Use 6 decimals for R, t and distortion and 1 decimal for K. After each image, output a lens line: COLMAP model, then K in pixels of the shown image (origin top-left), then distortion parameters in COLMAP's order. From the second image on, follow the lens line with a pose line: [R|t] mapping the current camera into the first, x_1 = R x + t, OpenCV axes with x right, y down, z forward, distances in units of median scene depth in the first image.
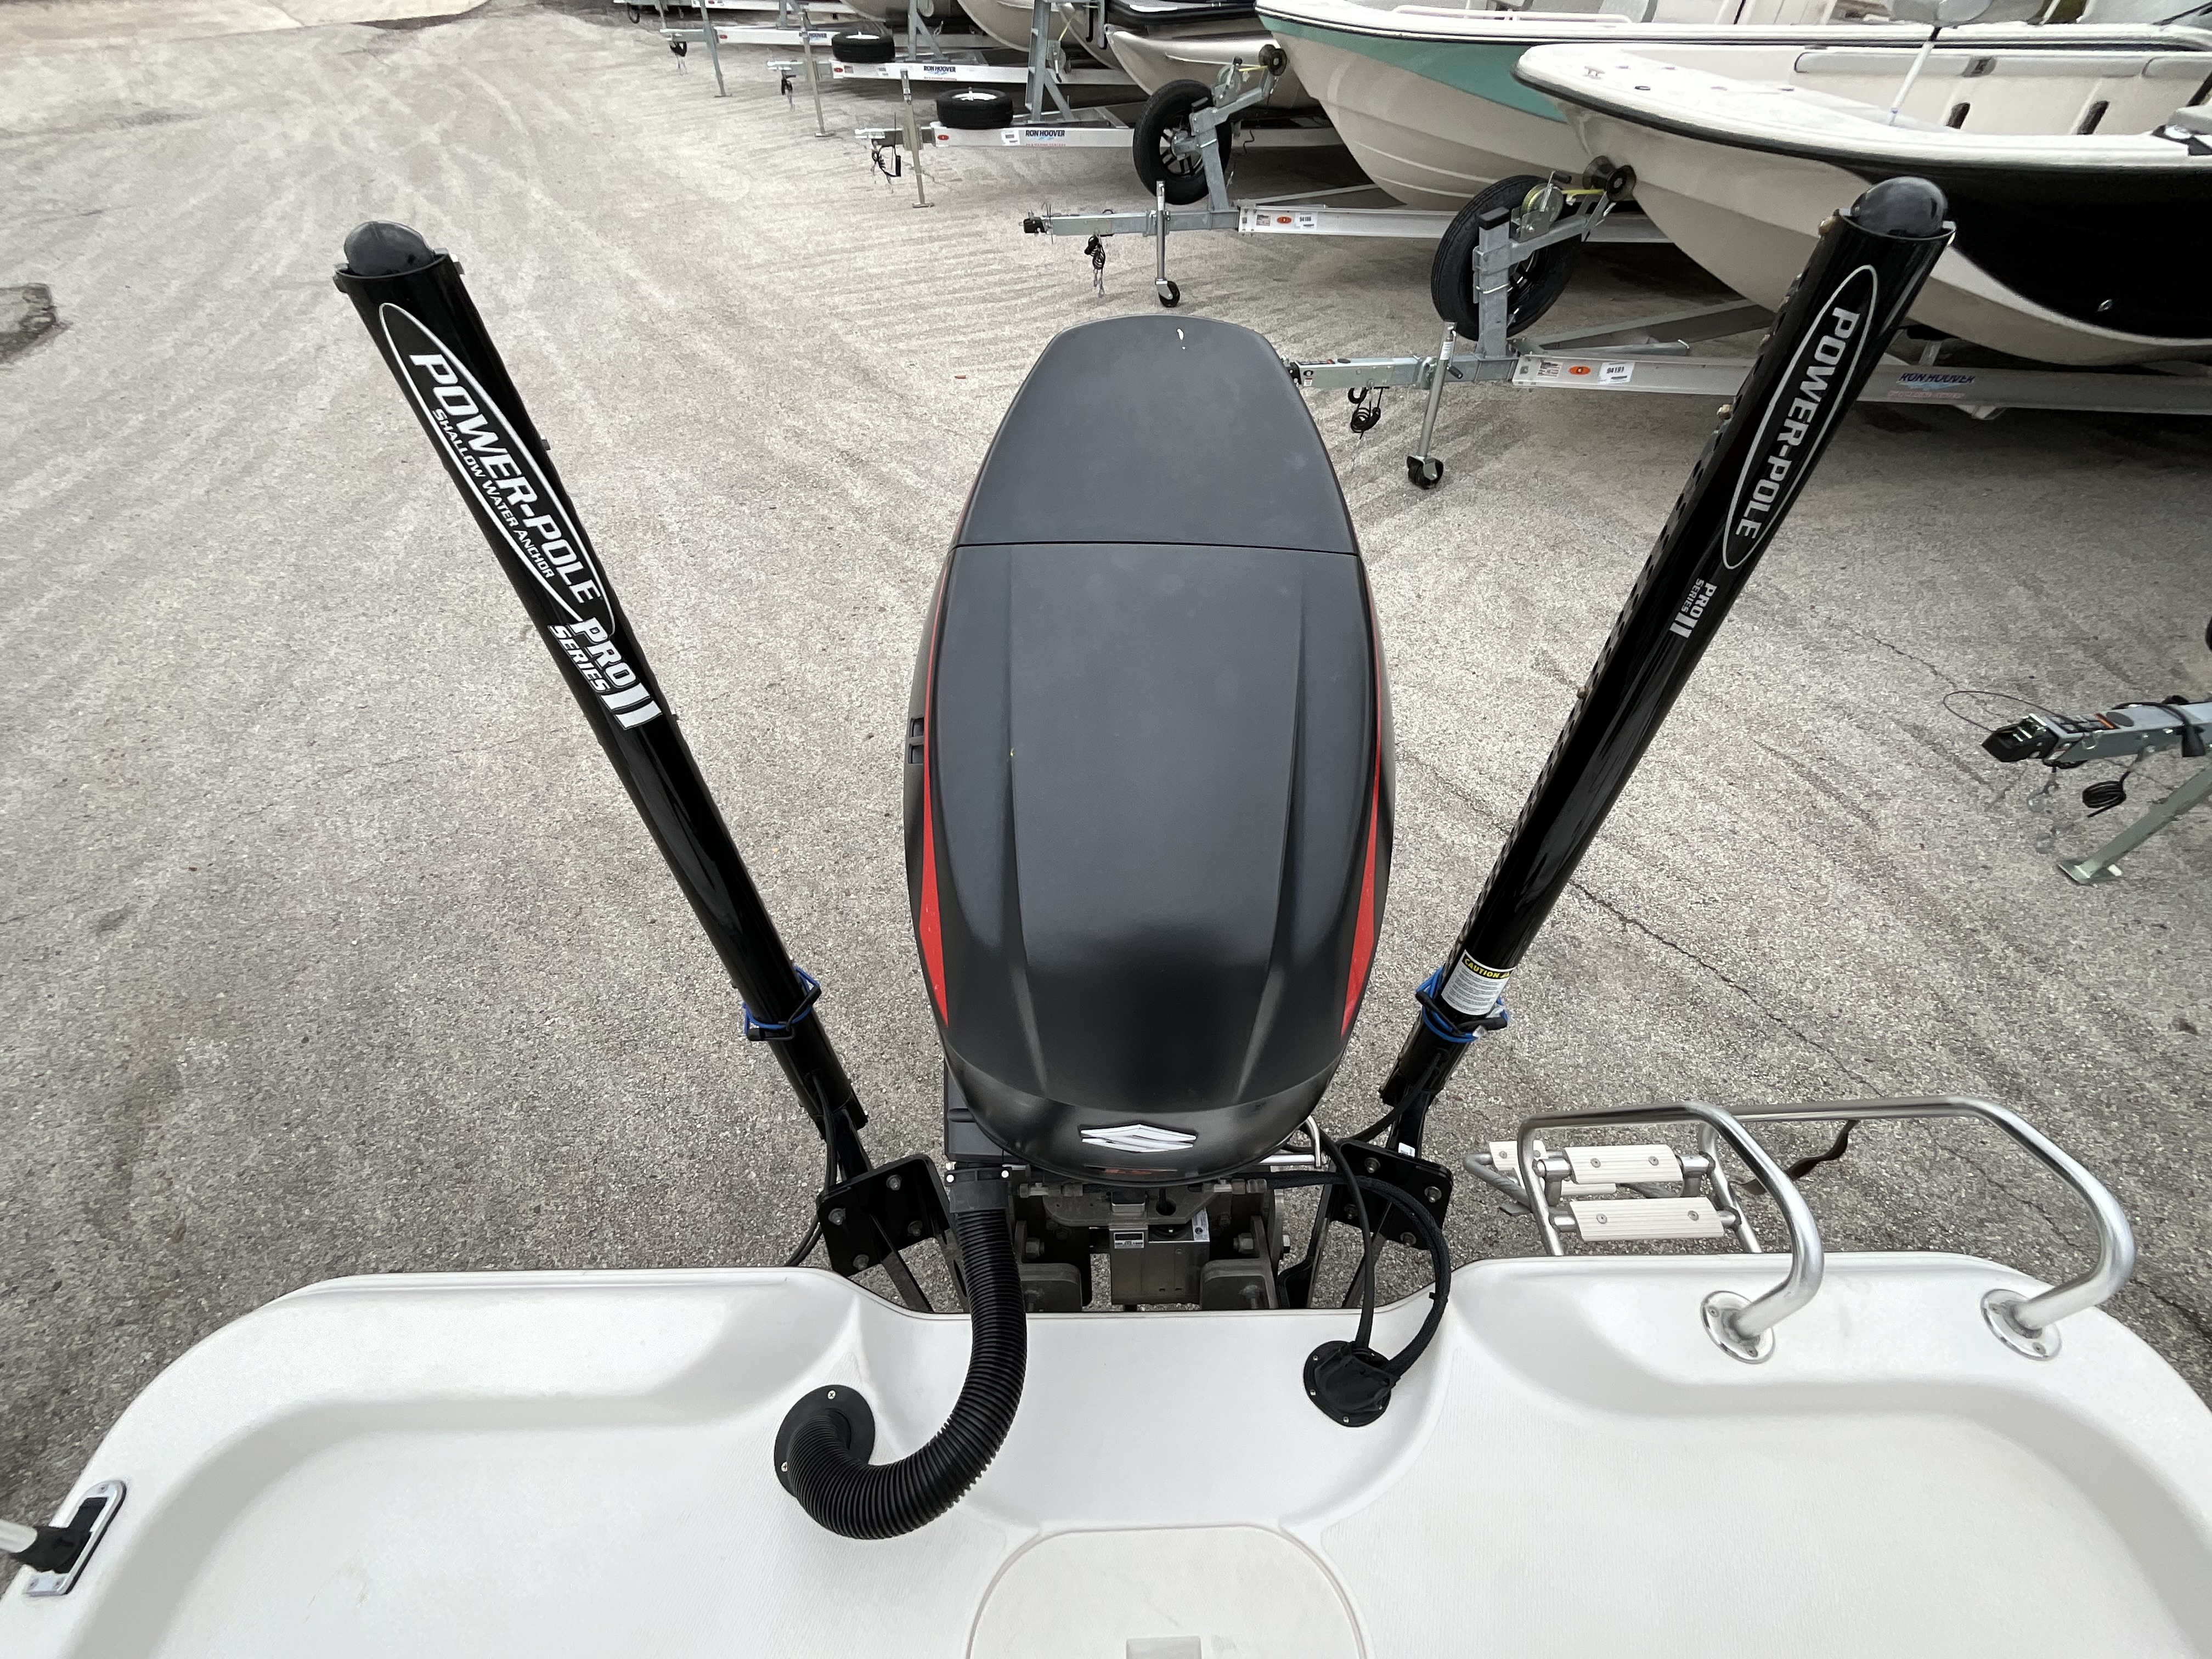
lens RADIAL K [[891.7, 0, 1104.9], [0, 891.7, 829.6], [0, 0, 1]] dist [0.009021, -0.004276]
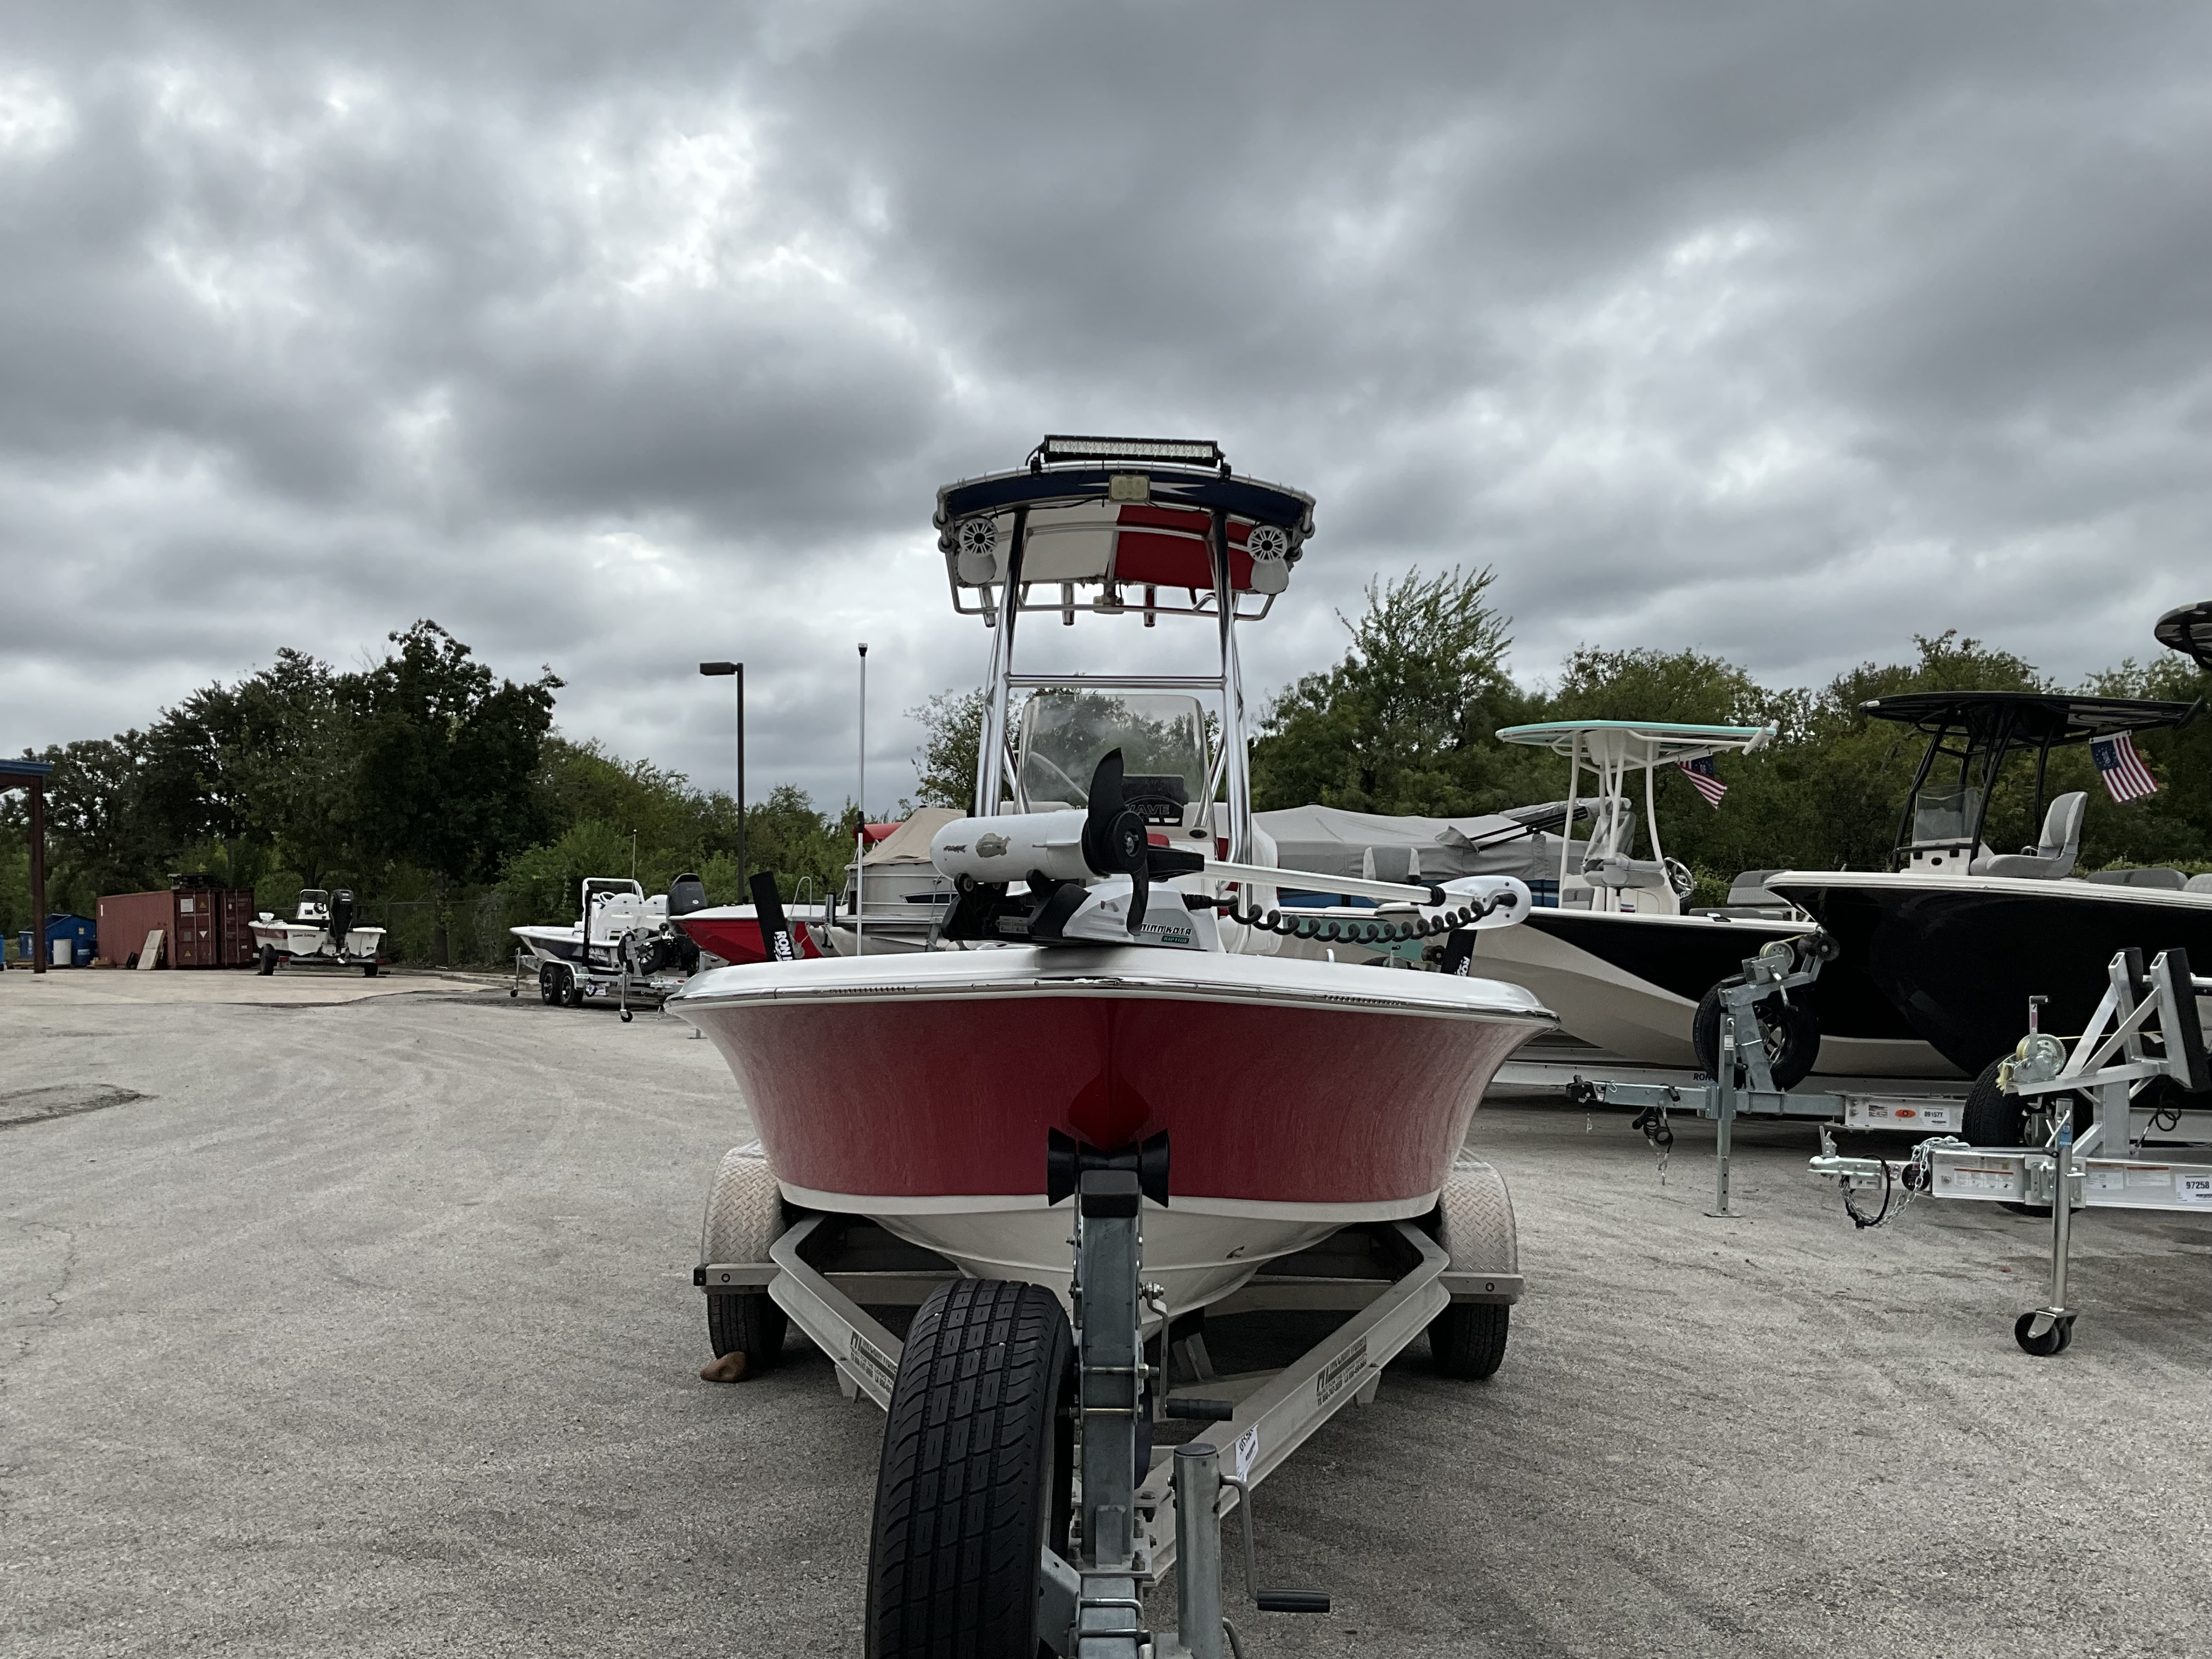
lens RADIAL K [[2003.6, 0, 1108.4], [0, 2003.6, 844.8], [0, 0, 1]] dist [0.036584, 0.000000]
pose [[0.999667, 0.022720, -0.012218, 0.033437], [-0.023873, 0.635287, -0.771907, 1.599612], [-0.009776, 0.771941, 0.635618, -1.164457]]
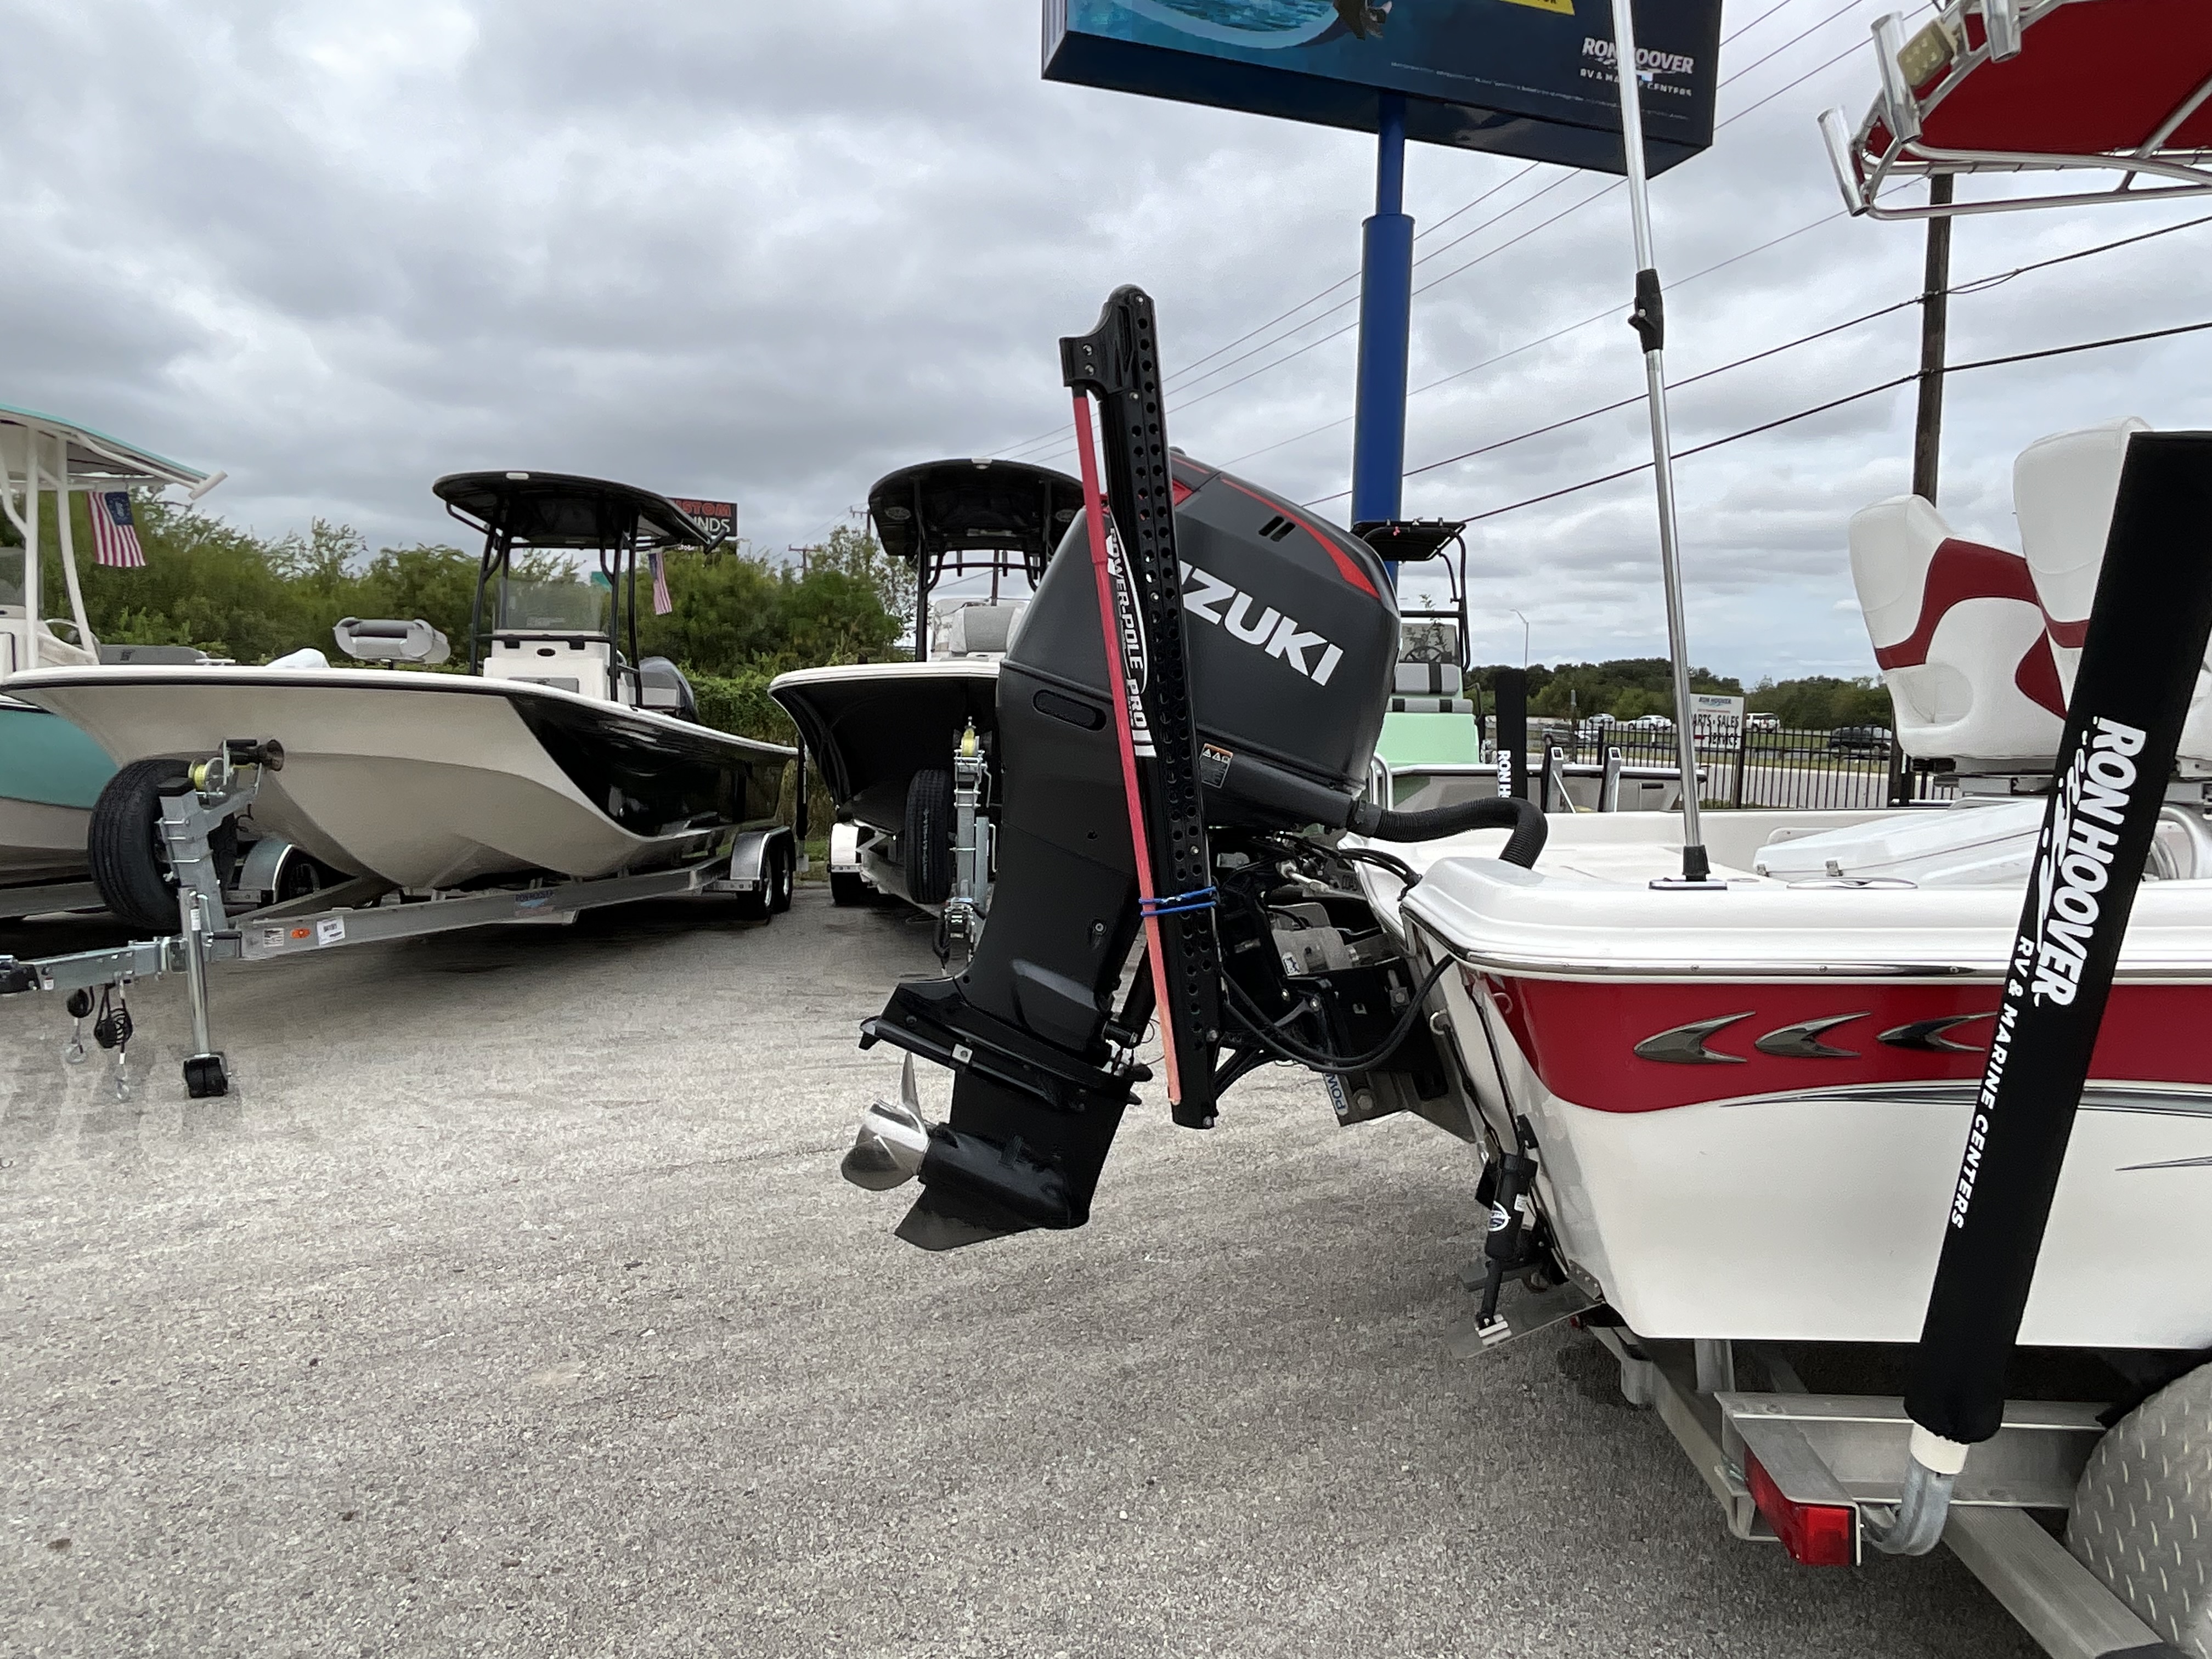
lens RADIAL K [[1309.9, 0, 1107.9], [0, 1309.9, 842.8], [0, 0, 1]] dist [-0.004214, 0.001618]
pose [[0.100146, -0.055856, 0.993404, -0.634907], [0.731778, 0.680618, -0.035502, 0.042451], [-0.674145, 0.730506, 0.109035, 0.269615]]
